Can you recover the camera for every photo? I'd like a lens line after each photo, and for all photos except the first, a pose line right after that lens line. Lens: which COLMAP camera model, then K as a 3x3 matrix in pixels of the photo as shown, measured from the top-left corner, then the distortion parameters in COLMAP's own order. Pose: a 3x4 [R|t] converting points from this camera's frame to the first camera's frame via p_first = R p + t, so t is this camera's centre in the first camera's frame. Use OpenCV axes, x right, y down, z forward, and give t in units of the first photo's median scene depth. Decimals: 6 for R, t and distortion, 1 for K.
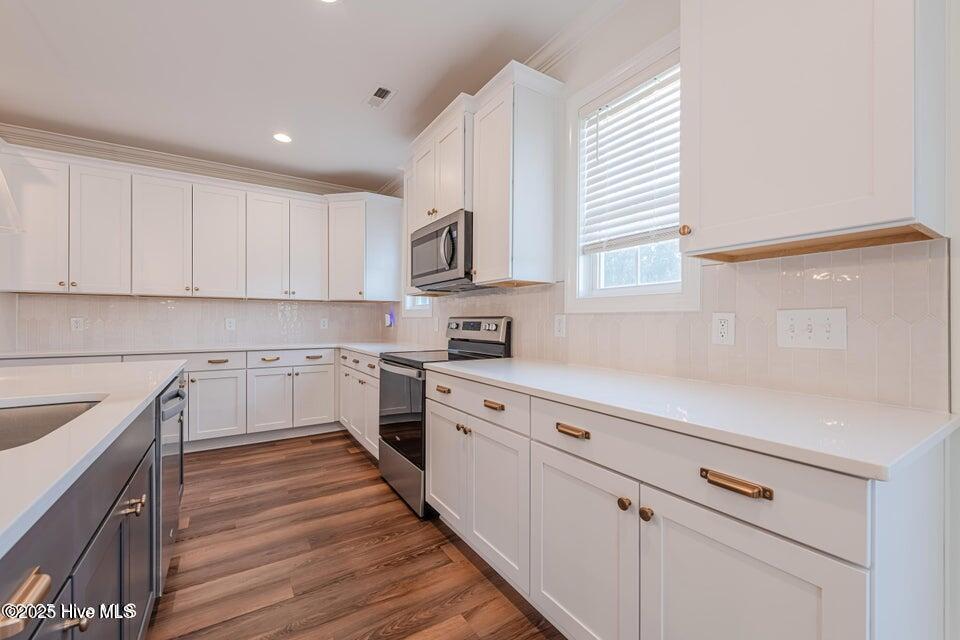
lens RADIAL K [[395.1, 0, 497.8], [0, 395.1, 319.6], [0, 0, 1]] dist [0.003013, 0.000076]
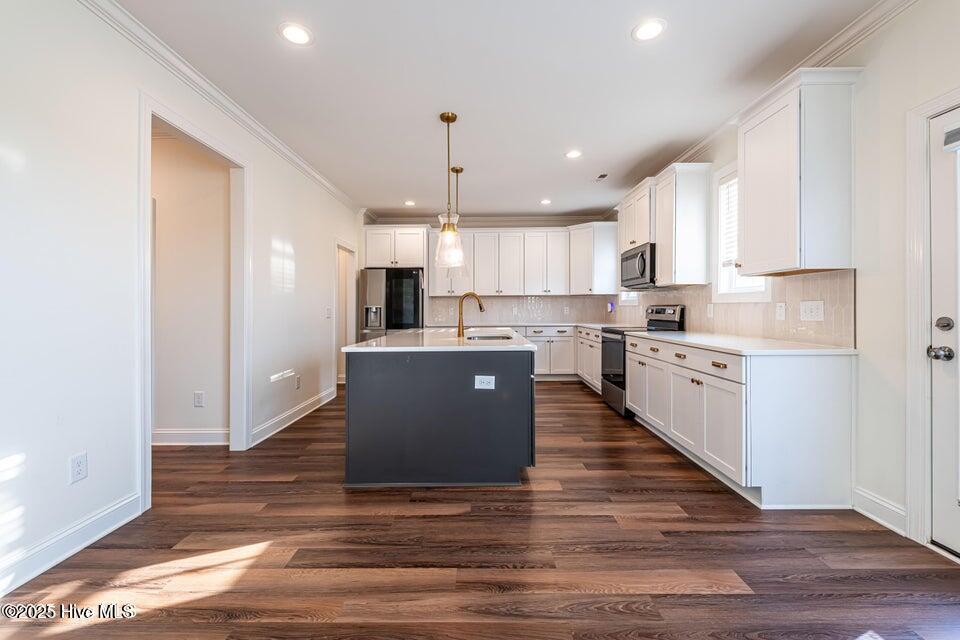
lens RADIAL K [[411.7, 0, 480.0], [0, 411.7, 320.0], [0, 0, 1]] dist [0.003157, 0.000160]
pose [[0.827582, 0.008475, -0.561281, 0.272052], [0.009405, 0.999536, 0.028960, -0.003172], [0.561266, -0.029246, 0.827119, -0.784757]]
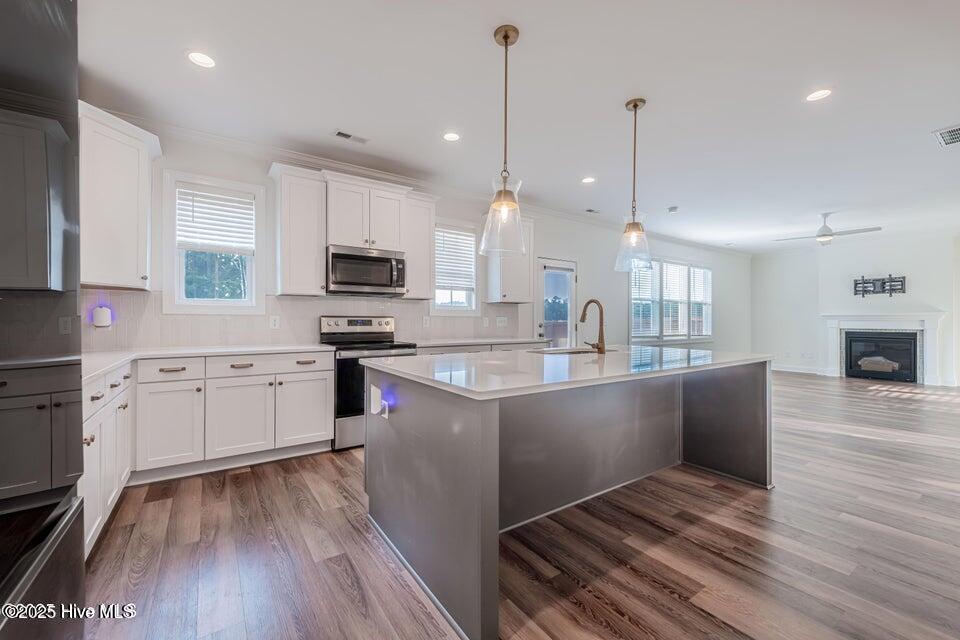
lens RADIAL K [[411.7, 0, 480.0], [0, 411.7, 320.0], [0, 0, 1]] dist [0.003157, 0.000160]
pose [[-0.046895, 0.006151, 0.998881, -1.630234], [-0.000338, 0.999981, -0.006174, 0.016416], [-0.998900, -0.000627, -0.046892, 0.677133]]
